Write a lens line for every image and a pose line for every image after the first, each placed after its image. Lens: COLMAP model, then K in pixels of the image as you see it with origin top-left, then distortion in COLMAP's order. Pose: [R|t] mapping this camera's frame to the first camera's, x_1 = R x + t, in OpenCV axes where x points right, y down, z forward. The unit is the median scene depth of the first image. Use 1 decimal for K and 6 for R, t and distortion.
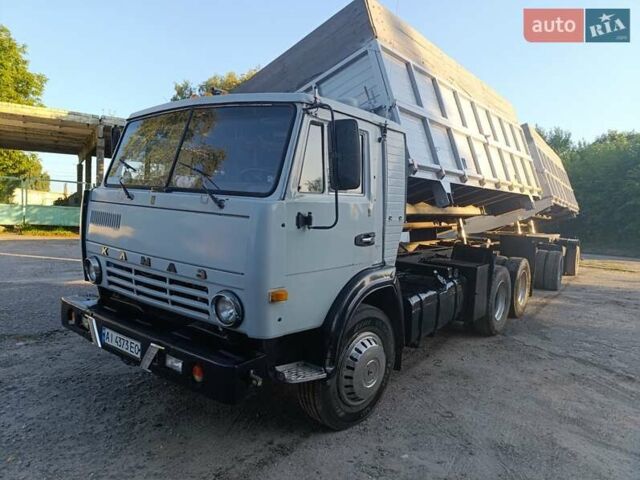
lens RADIAL K [[431.0, 0, 320.0], [0, 431.0, 240.0], [0, 0, 1]] dist [0.050855, -0.051140]
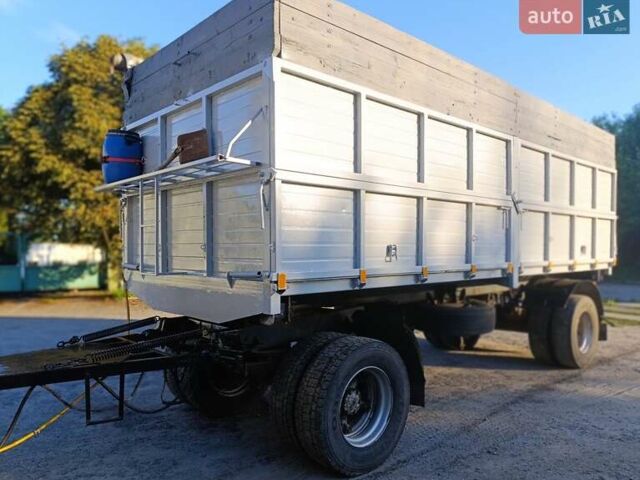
lens RADIAL K [[431.0, 0, 320.0], [0, 431.0, 240.0], [0, 0, 1]] dist [0.050855, -0.051140]
pose [[0.966588, -0.059380, -0.249363, 1.943385], [0.039558, 0.995700, -0.083769, -0.059816], [0.253265, 0.071106, 0.964780, 2.265540]]
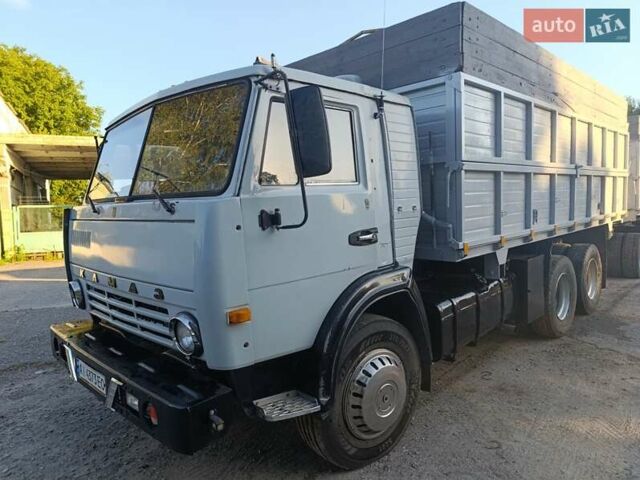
lens RADIAL K [[434.6, 0, 320.0], [0, 434.6, 240.0], [0, 0, 1]] dist [0.042532, -0.049345]
pose [[0.987711, -0.079780, -0.134392, 0.130794], [0.078642, 0.996808, -0.013764, 0.008793], [0.135061, 0.003026, 0.990833, 0.165210]]
